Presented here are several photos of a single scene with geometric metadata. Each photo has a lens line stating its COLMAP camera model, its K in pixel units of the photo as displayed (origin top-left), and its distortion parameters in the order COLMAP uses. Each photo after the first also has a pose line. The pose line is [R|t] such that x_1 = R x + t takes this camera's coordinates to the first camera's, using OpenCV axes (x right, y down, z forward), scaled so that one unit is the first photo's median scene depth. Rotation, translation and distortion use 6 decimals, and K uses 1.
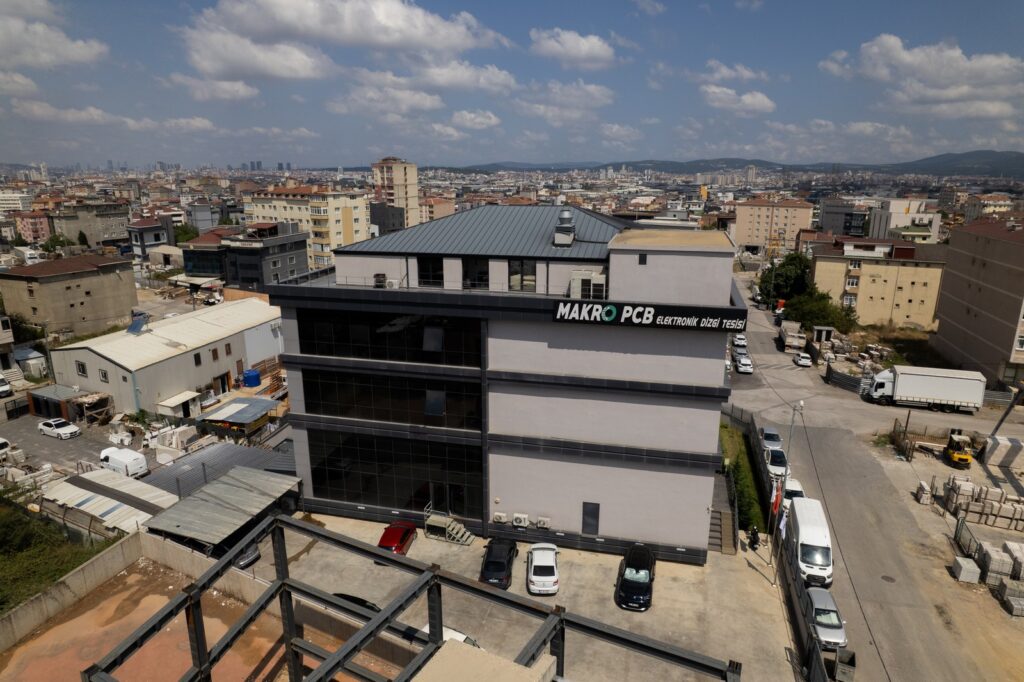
lens RADIAL K [[655.5, 0, 515.5], [0, 655.5, 346.8], [0, 0, 1]] dist [-0.088094, 0.077212]
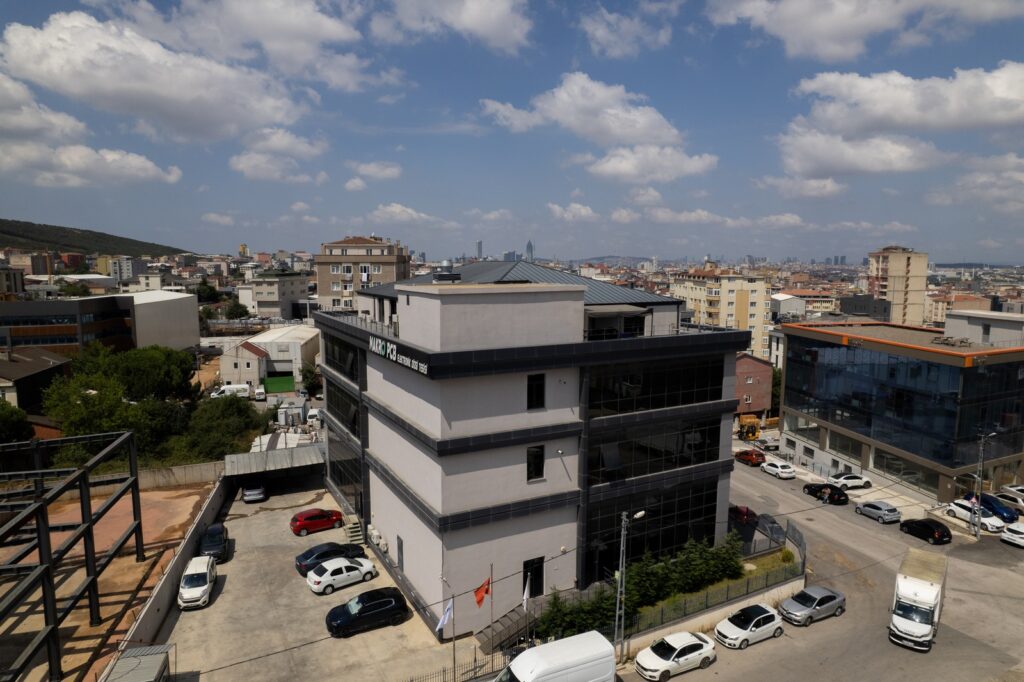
lens RADIAL K [[655.5, 0, 515.5], [0, 655.5, 346.8], [0, 0, 1]] dist [-0.088094, 0.077212]
pose [[0.674830, 0.095531, -0.731764, 0.121274], [-0.196645, 0.979012, -0.053537, -0.004024], [0.711292, 0.180026, 0.679452, 0.045416]]
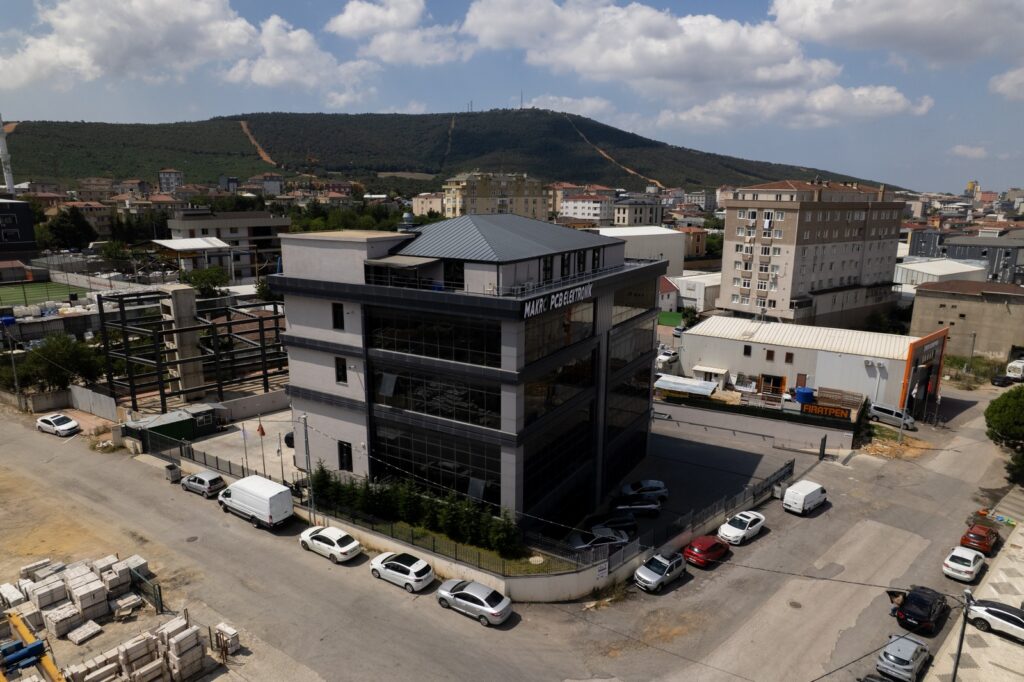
lens RADIAL K [[655.5, 0, 515.5], [0, 655.5, 346.8], [0, 0, 1]] dist [-0.088094, 0.077212]
pose [[-0.286612, 0.215649, -0.933461, 0.172298], [-0.262233, 0.919469, 0.292933, -0.052531], [0.921460, 0.328742, -0.206980, 0.201038]]
